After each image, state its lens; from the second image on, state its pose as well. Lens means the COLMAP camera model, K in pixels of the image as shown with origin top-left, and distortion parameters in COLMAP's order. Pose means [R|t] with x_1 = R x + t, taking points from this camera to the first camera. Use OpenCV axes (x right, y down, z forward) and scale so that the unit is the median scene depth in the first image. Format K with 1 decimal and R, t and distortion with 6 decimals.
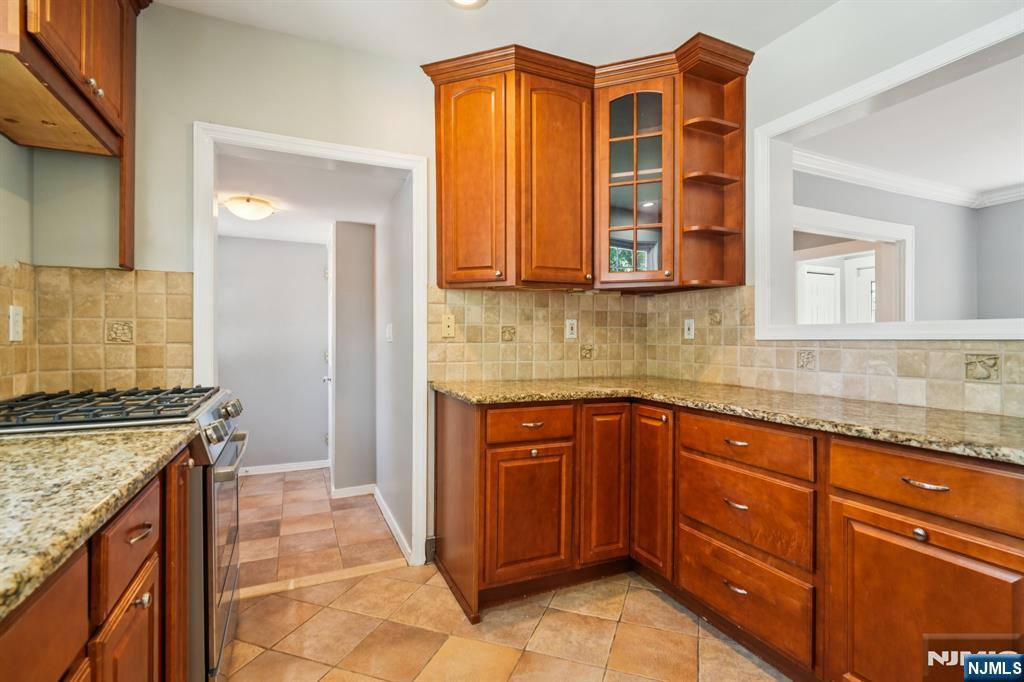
lens RADIAL K [[485.1, 0, 510.3], [0, 485.1, 336.3], [0, 0, 1]] dist [-0.003971, -0.000311]
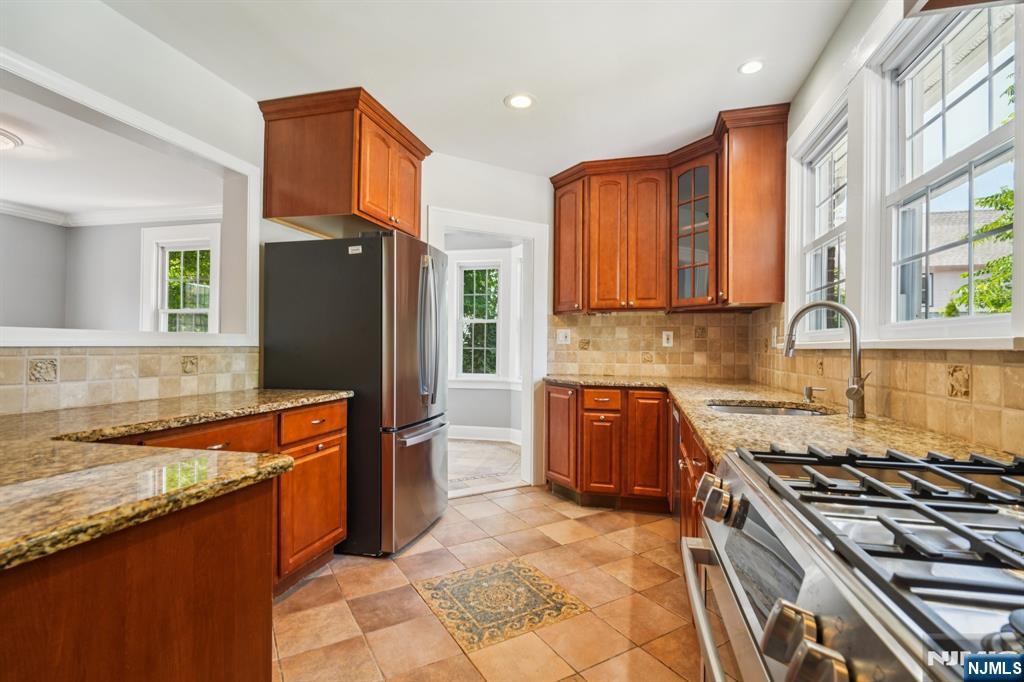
lens RADIAL K [[485.1, 0, 512.0], [0, 485.1, 345.5], [0, 0, 1]] dist [-0.003971, -0.000311]
pose [[-0.779042, -0.003298, 0.626962, -0.249985], [-0.007320, 0.999966, -0.003837, 0.001151], [-0.626928, -0.007578, -0.779040, 0.524334]]
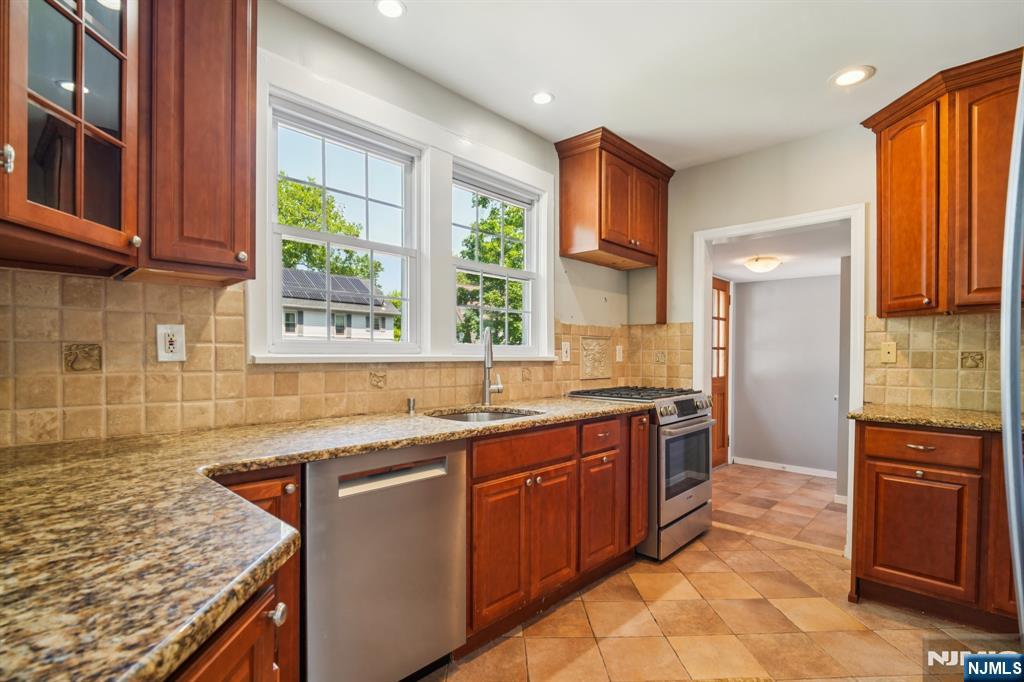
lens RADIAL K [[485.1, 0, 513.9], [0, 485.1, 350.6], [0, 0, 1]] dist [-0.003971, -0.000311]
pose [[0.373800, -0.007490, -0.927479, 0.703550], [-0.002358, 0.999956, -0.009026, -0.016899], [0.927506, 0.005561, 0.373766, -0.218448]]
